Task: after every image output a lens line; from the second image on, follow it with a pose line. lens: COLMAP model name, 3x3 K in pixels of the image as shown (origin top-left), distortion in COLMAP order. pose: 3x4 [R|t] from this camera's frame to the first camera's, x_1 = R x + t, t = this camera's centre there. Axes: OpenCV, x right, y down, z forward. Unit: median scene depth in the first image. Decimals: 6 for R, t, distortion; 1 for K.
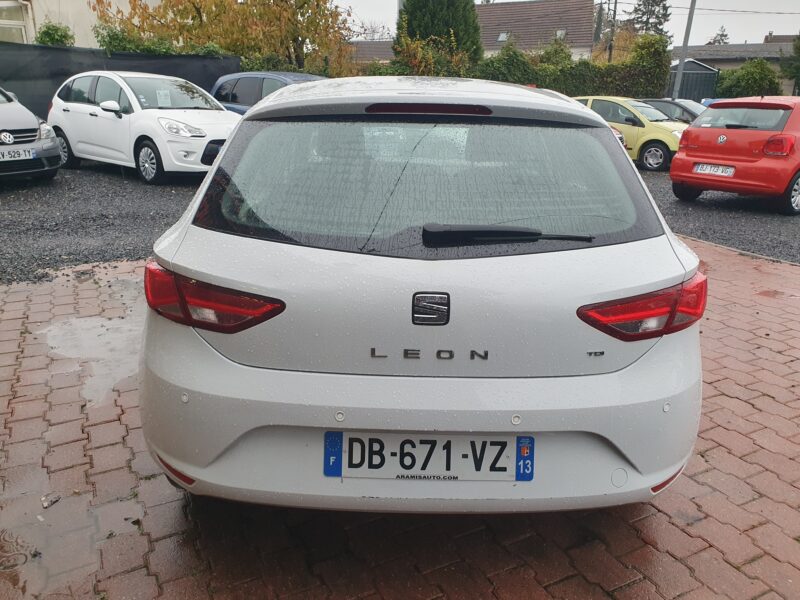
lens RADIAL K [[625.6, 0, 400.0], [0, 625.6, 300.0], [0, 0, 1]] dist [0.005047, 0.008758]
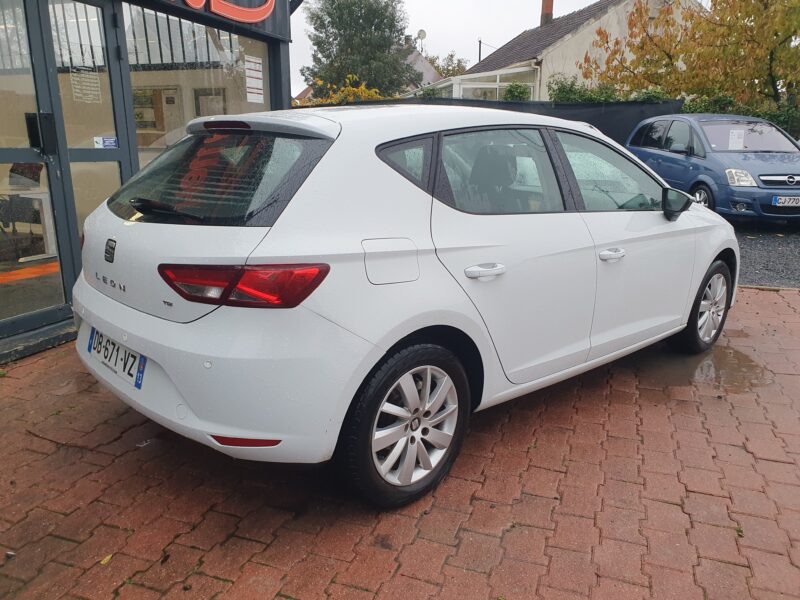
lens RADIAL K [[625.6, 0, 400.0], [0, 625.6, 300.0], [0, 0, 1]] dist [0.005047, 0.008758]
pose [[0.687225, 0.171675, -0.705868, 0.954088], [-0.223678, 0.974473, 0.019233, -0.033097], [0.691151, 0.144670, 0.708082, 0.251891]]
